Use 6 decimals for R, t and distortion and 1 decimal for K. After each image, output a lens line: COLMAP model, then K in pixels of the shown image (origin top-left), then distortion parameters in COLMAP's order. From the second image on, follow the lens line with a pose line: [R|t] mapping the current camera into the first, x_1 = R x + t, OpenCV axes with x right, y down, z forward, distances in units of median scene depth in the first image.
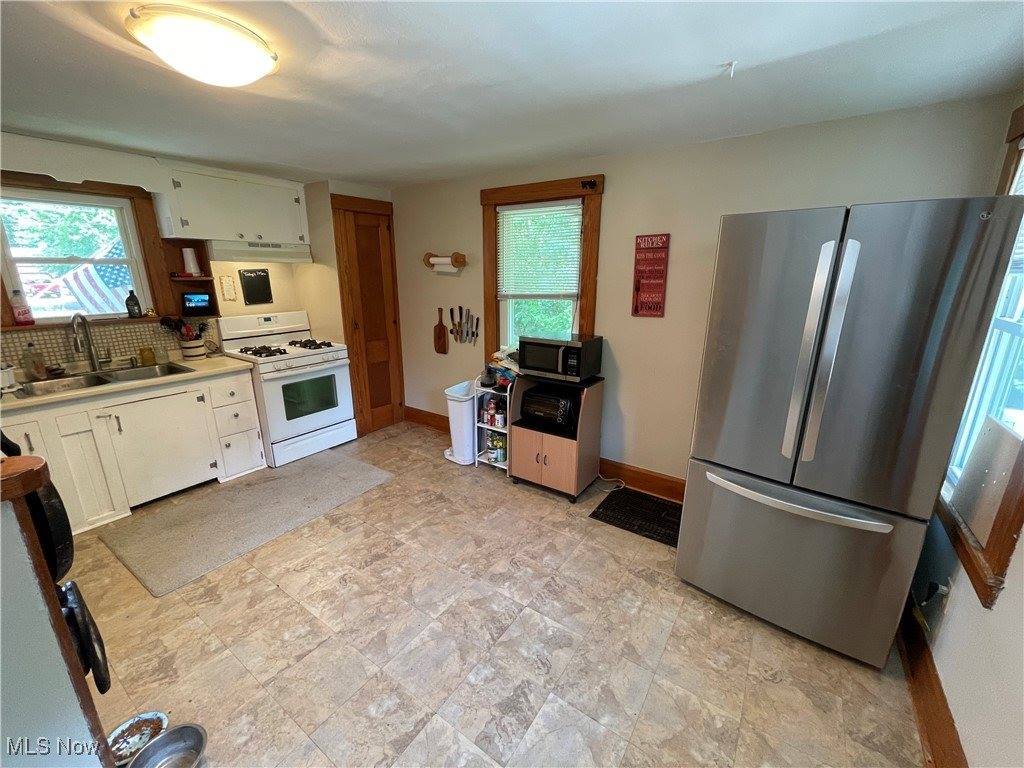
lens RADIAL K [[416.3, 0, 509.4], [0, 416.3, 384.5], [0, 0, 1]] dist [-0.002876, 0.001035]
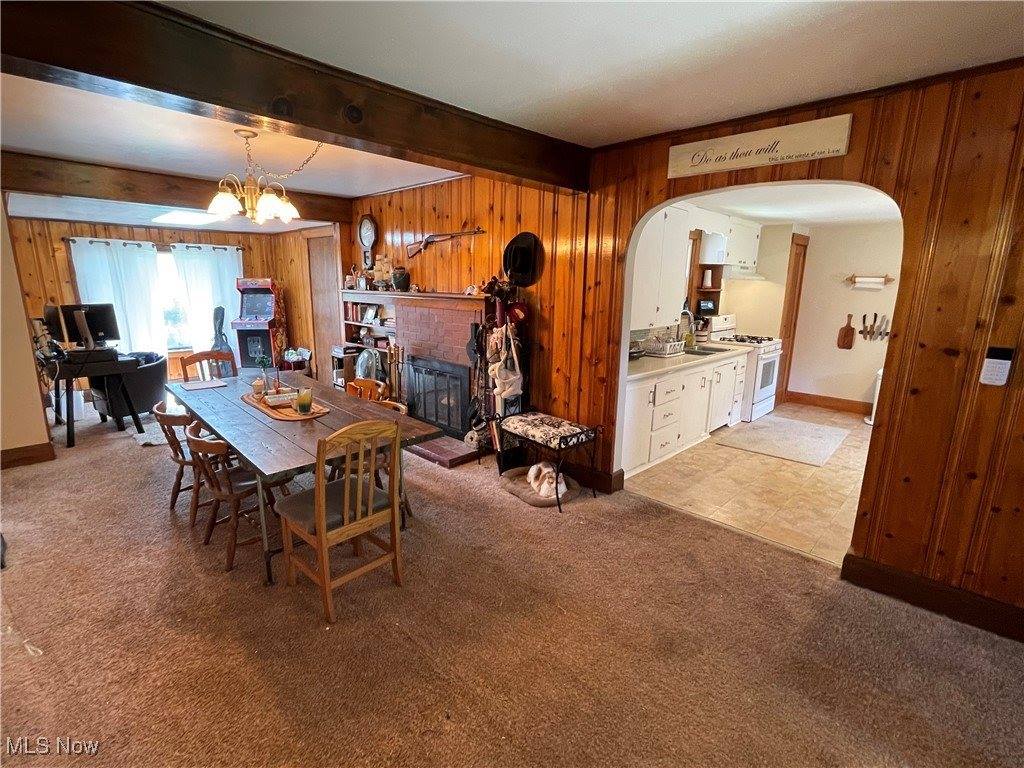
lens RADIAL K [[478.4, 0, 511.4], [0, 478.4, 381.2], [0, 0, 1]] dist [-0.018179, -0.000078]
pose [[0.985319, 0.046187, -0.164359, -1.153730], [-0.055839, 0.996946, -0.054595, 0.204308], [0.161335, 0.062971, 0.984889, -0.774818]]
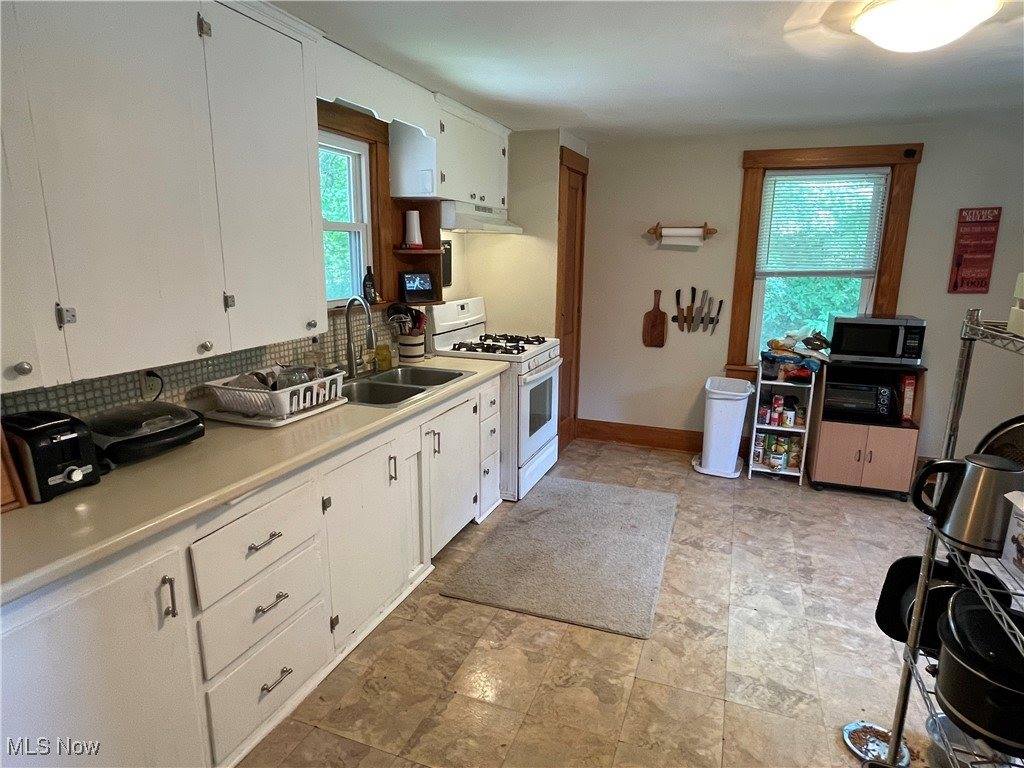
lens RADIAL K [[596.0, 0, 509.3], [0, 596.0, 383.2], [0, 0, 1]] dist [0.001823, -0.001535]
pose [[0.971881, -0.045454, 0.231043, -0.851399], [0.056127, 0.997629, -0.039834, 0.030452], [-0.228684, 0.051682, 0.972128, -0.055818]]
